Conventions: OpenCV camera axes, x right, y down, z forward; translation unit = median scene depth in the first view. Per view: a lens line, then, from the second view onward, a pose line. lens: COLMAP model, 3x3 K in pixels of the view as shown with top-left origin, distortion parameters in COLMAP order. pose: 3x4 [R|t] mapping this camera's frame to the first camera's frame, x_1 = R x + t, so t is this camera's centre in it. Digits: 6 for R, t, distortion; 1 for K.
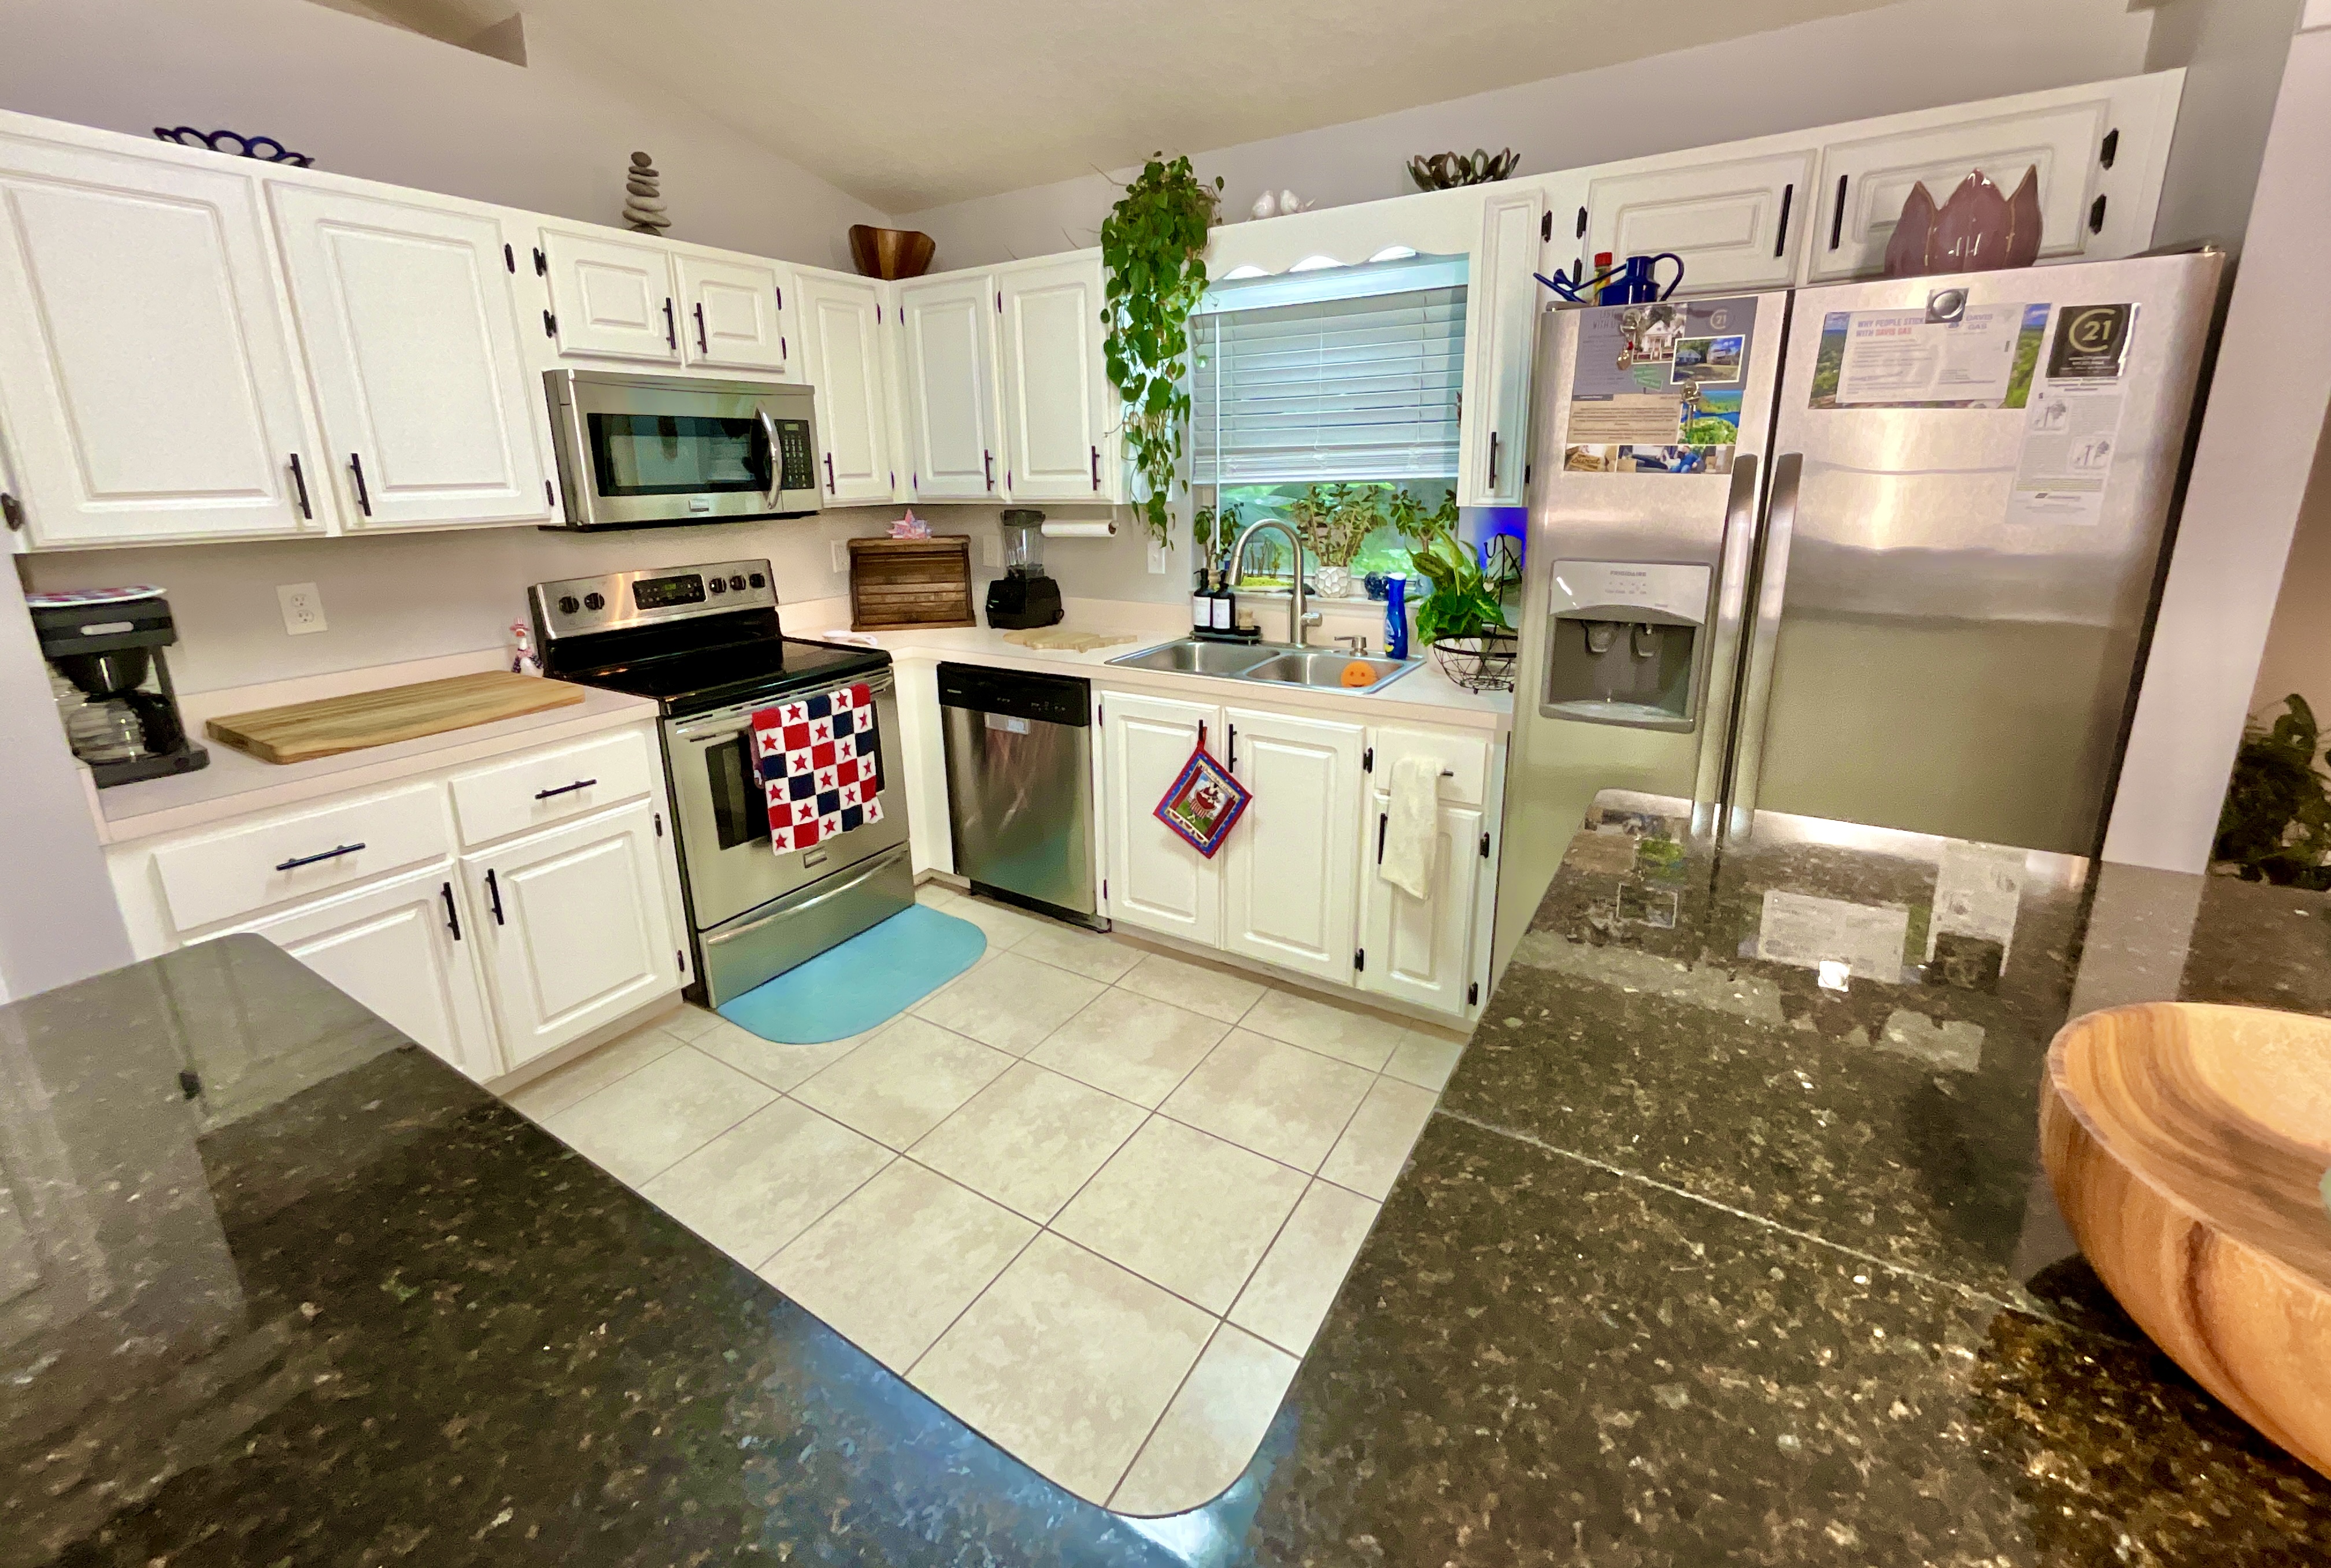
lens RADIAL K [[946.7, 0, 1166.3], [0, 946.7, 697.5], [0, 0, 1]] dist [0.001063, 0.000211]
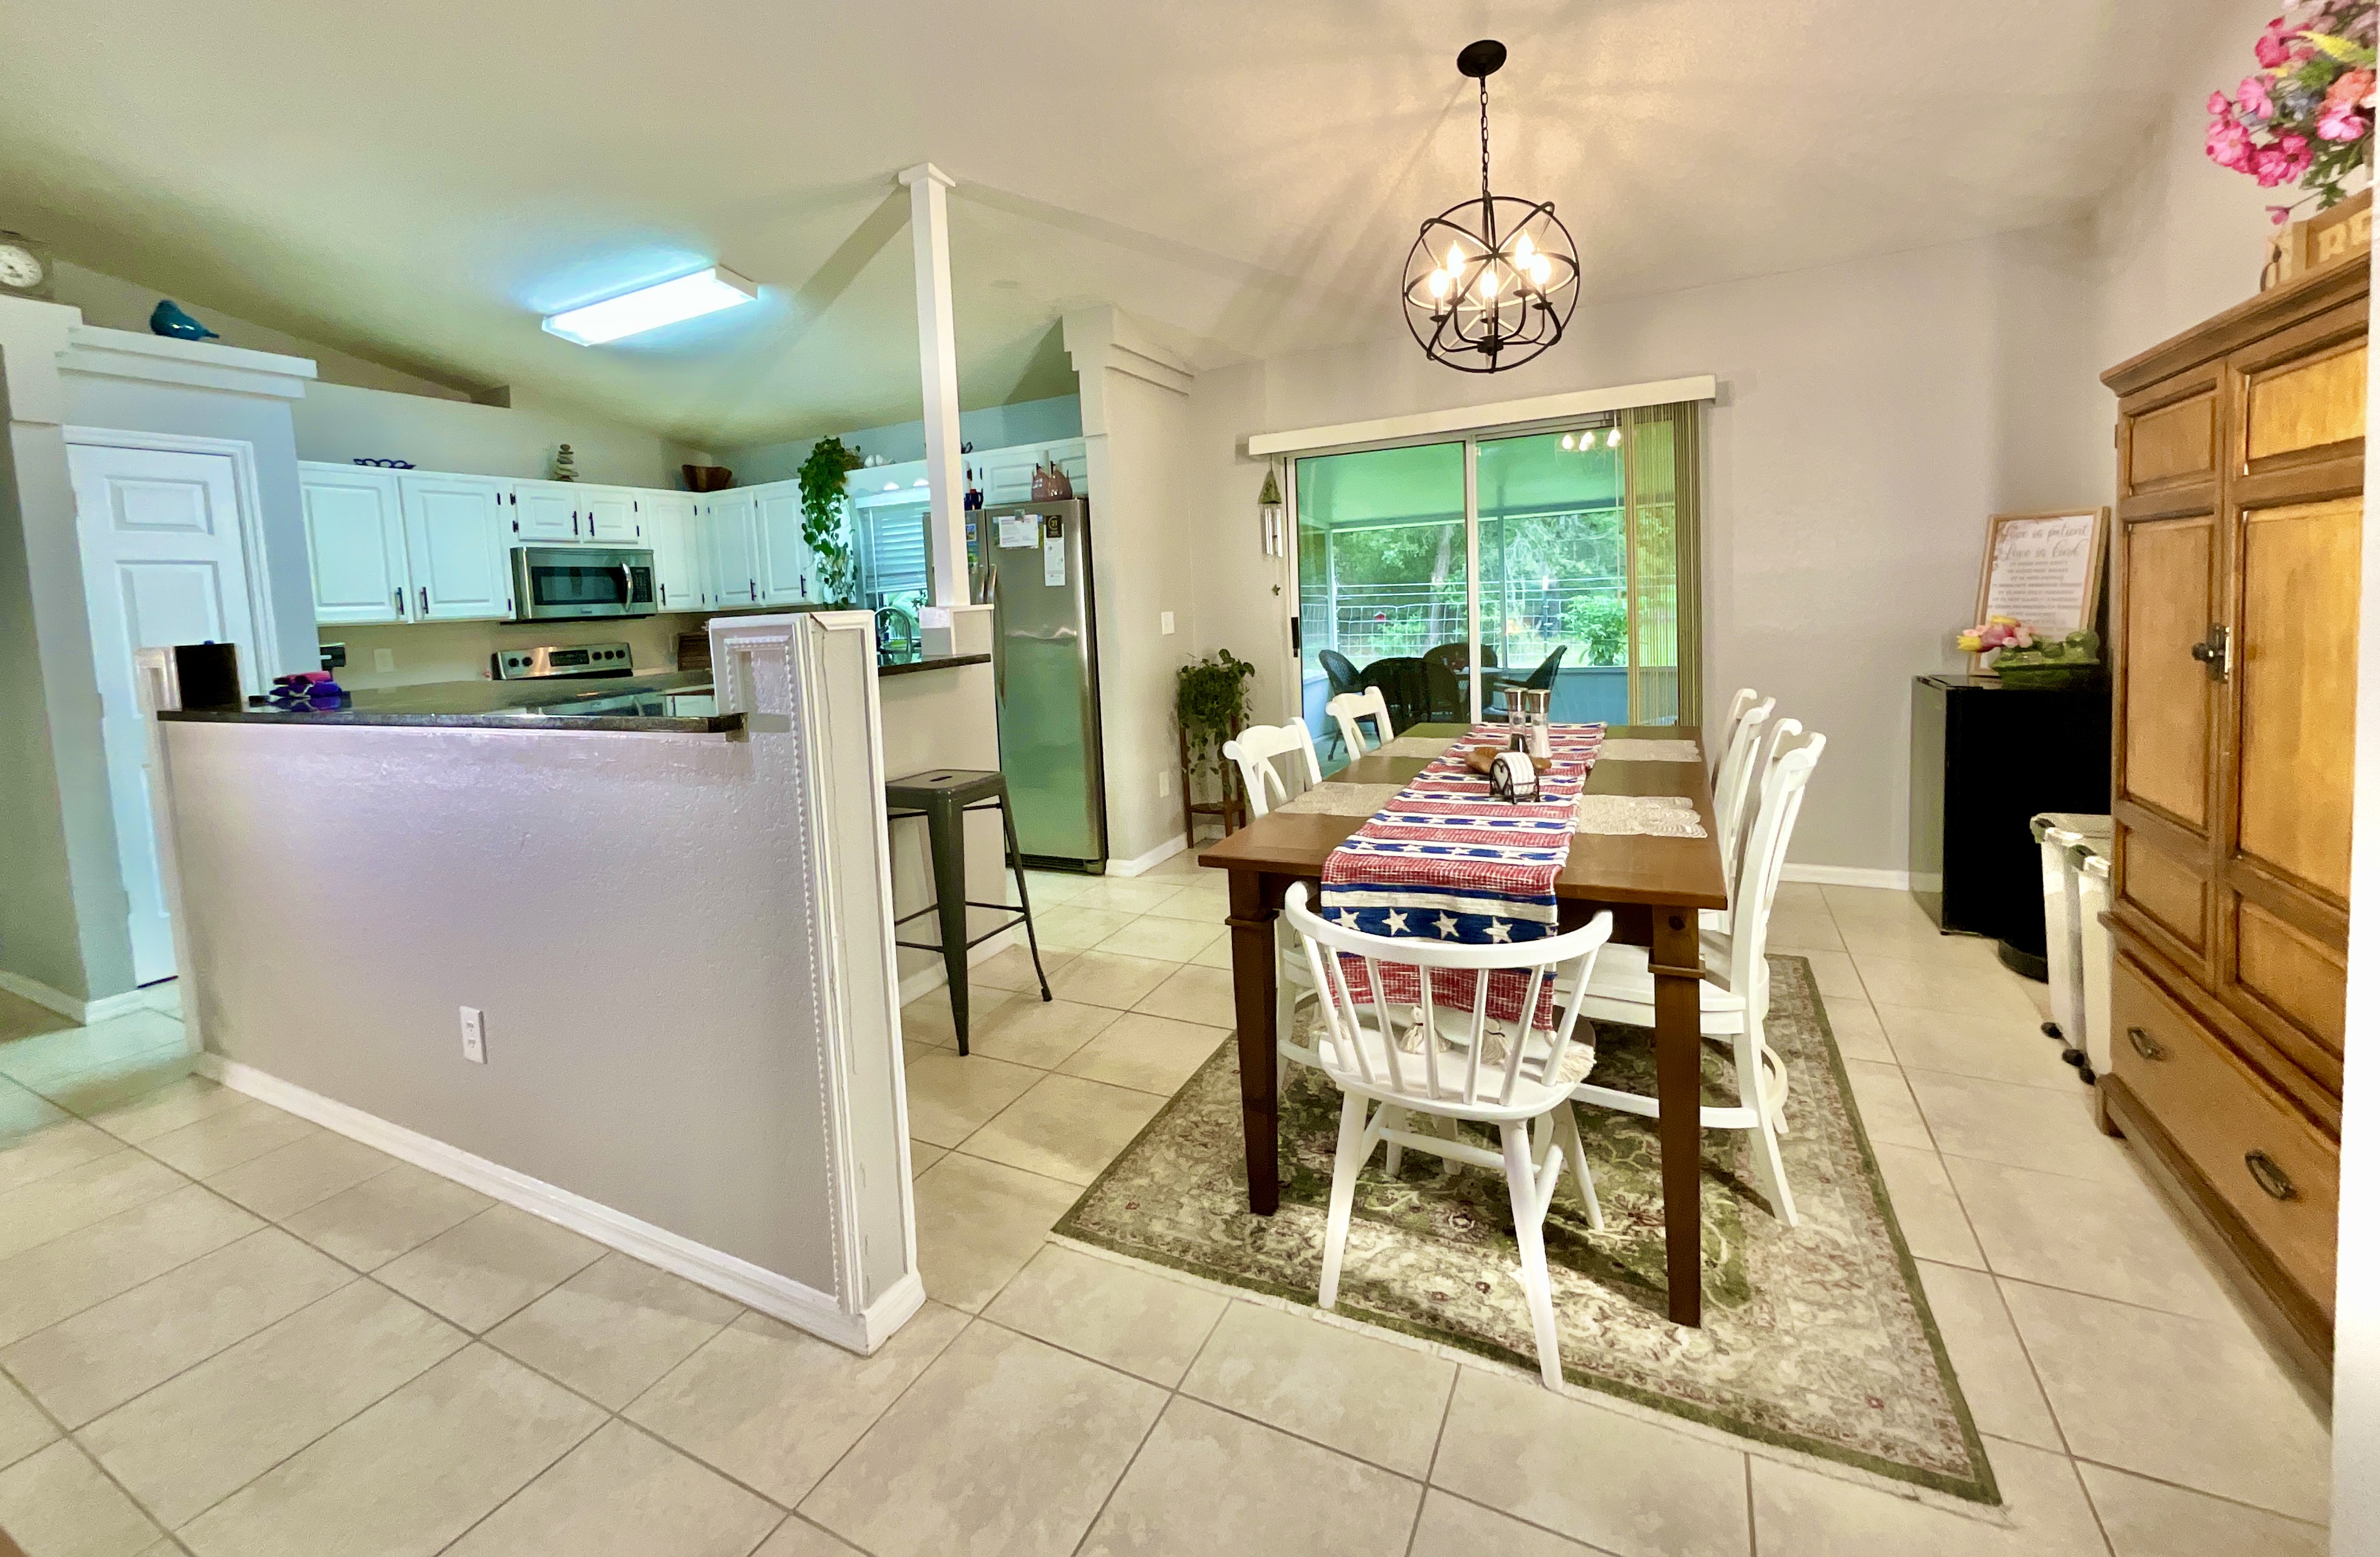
lens RADIAL K [[966.0, 0, 1183.3], [0, 966.0, 670.3], [0, 0, 1]] dist [0.001589, 0.000476]
pose [[0.996017, -0.041670, 0.078823, 0.577961], [0.054457, 0.984322, -0.167763, 0.323627], [-0.070597, 0.171388, 0.982671, -1.038637]]
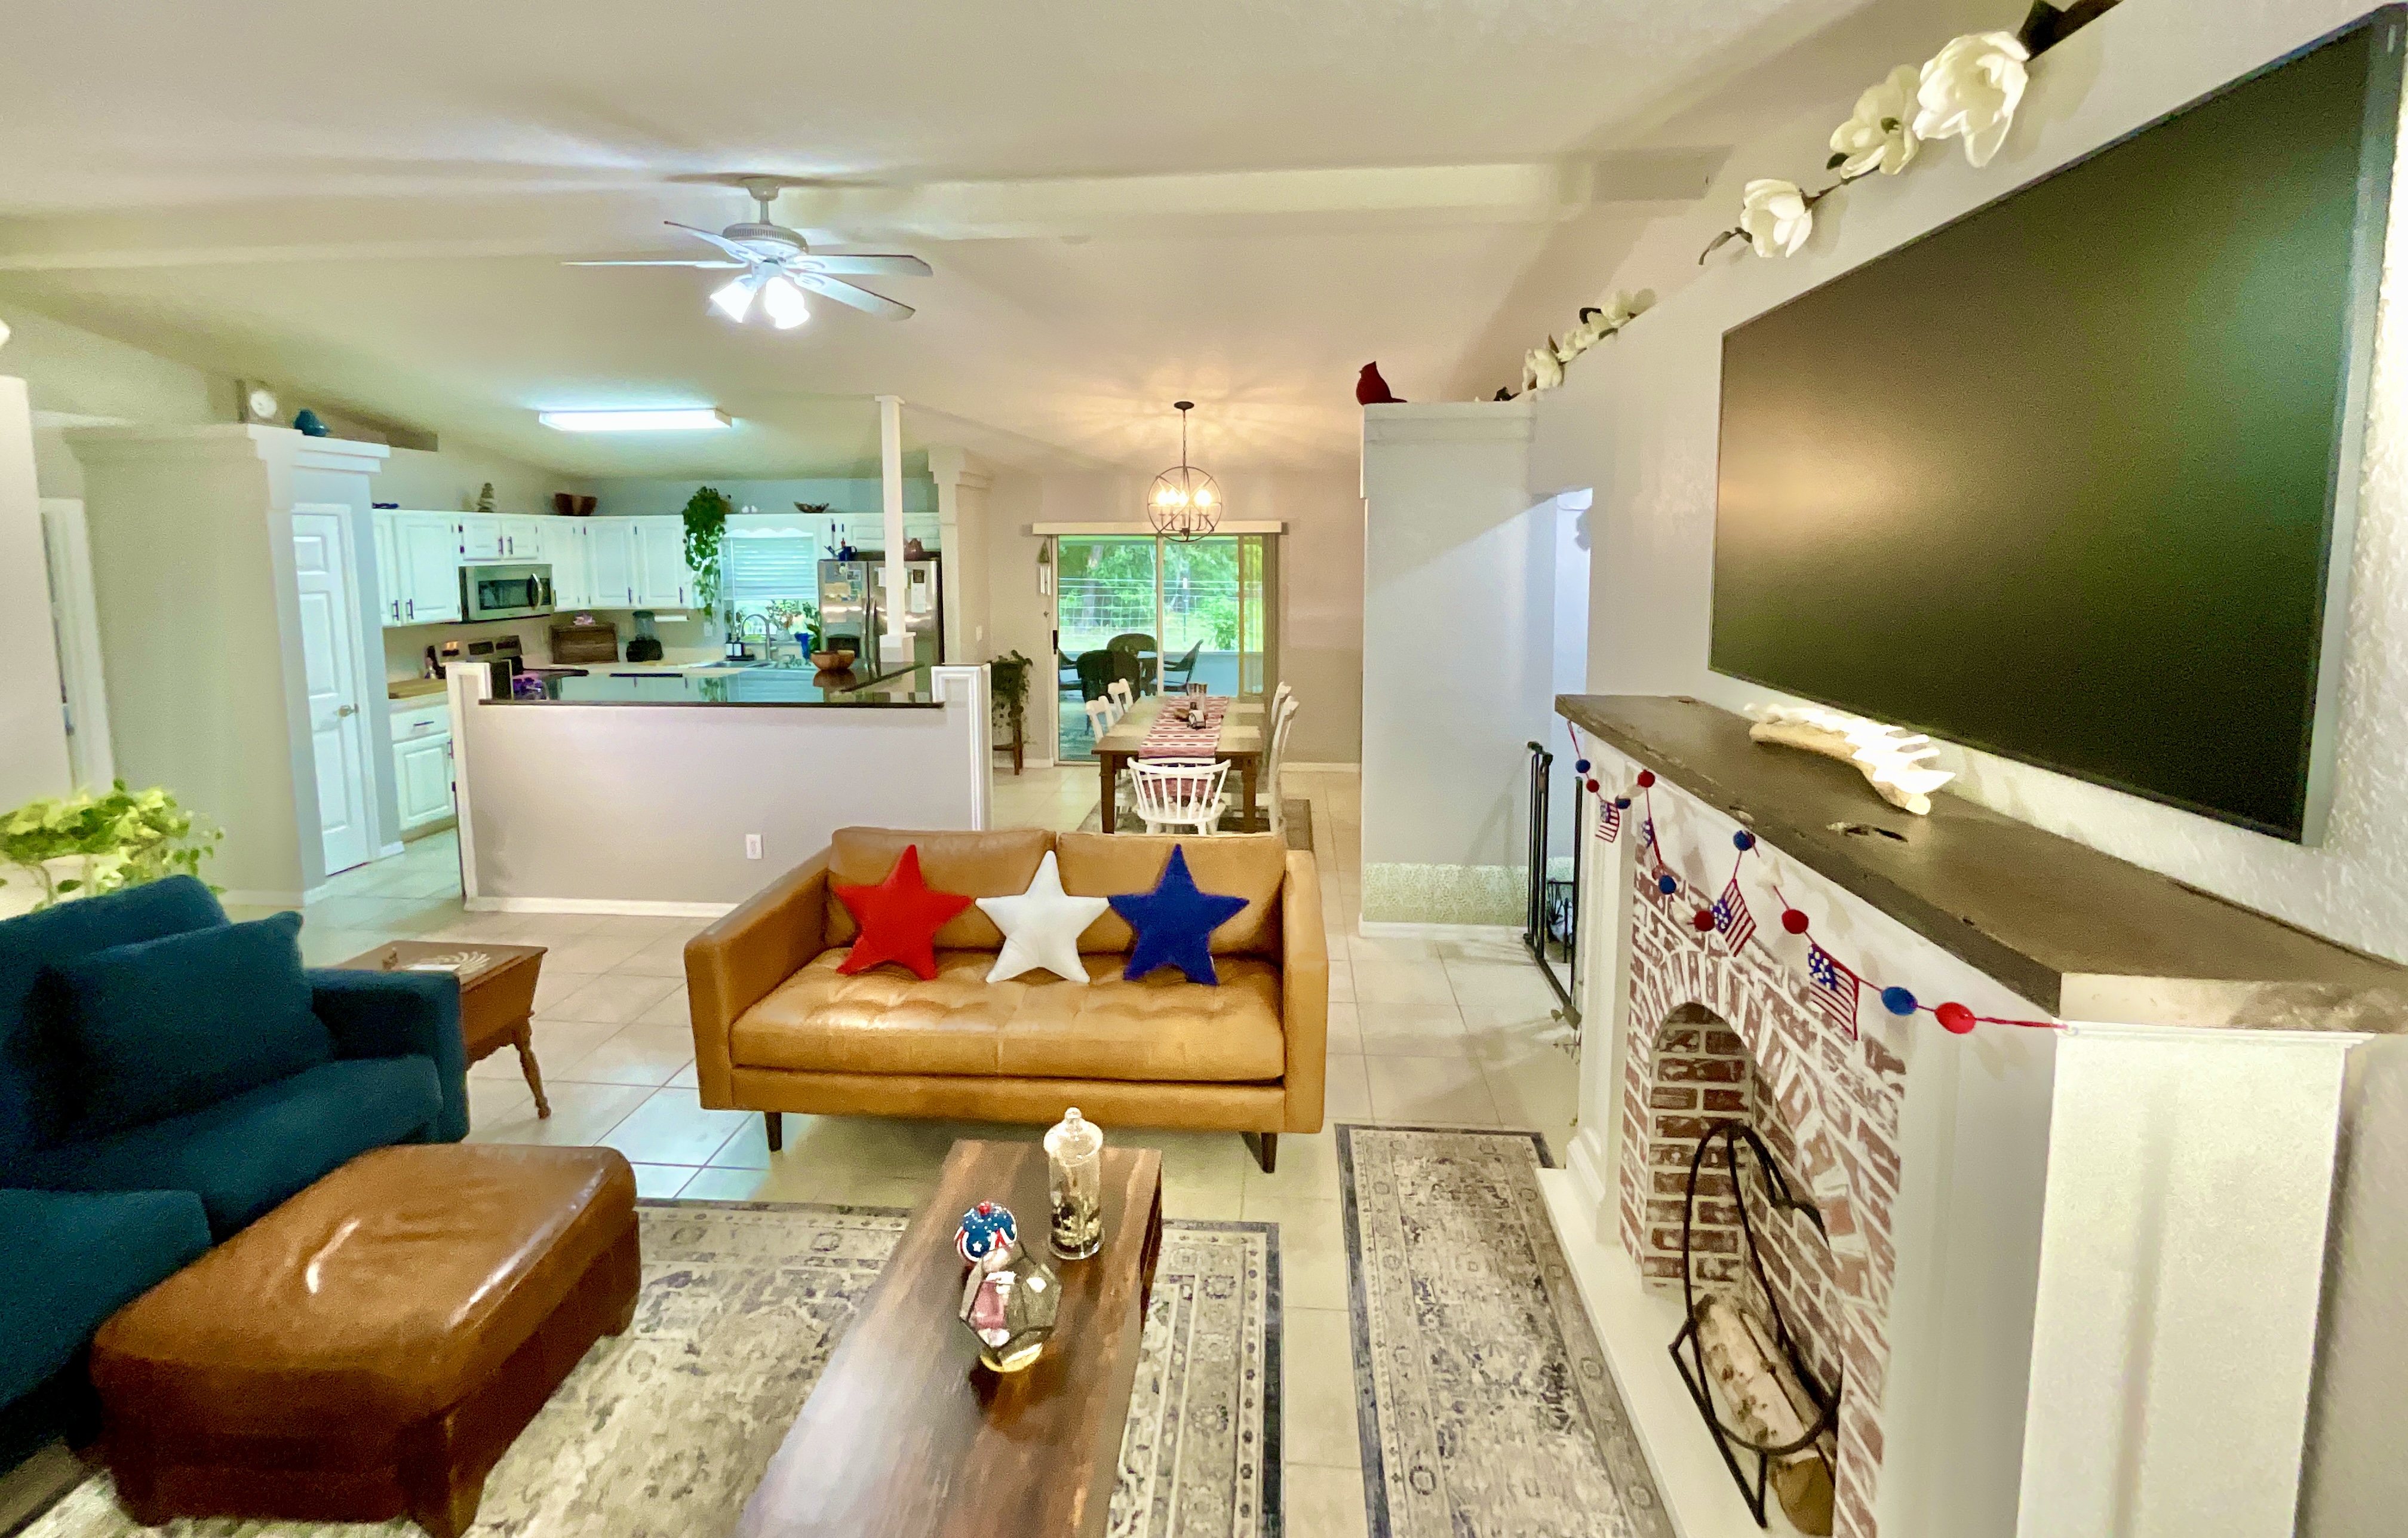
lens RADIAL K [[975.2, 0, 1201.4], [0, 975.2, 642.8], [0, 0, 1]] dist [-0.002457, 0.000215]
pose [[0.890765, -0.033808, 0.453205, -0.021451], [0.099608, 0.987506, -0.122111, 0.385127], [-0.443414, 0.153915, 0.883003, -2.139247]]
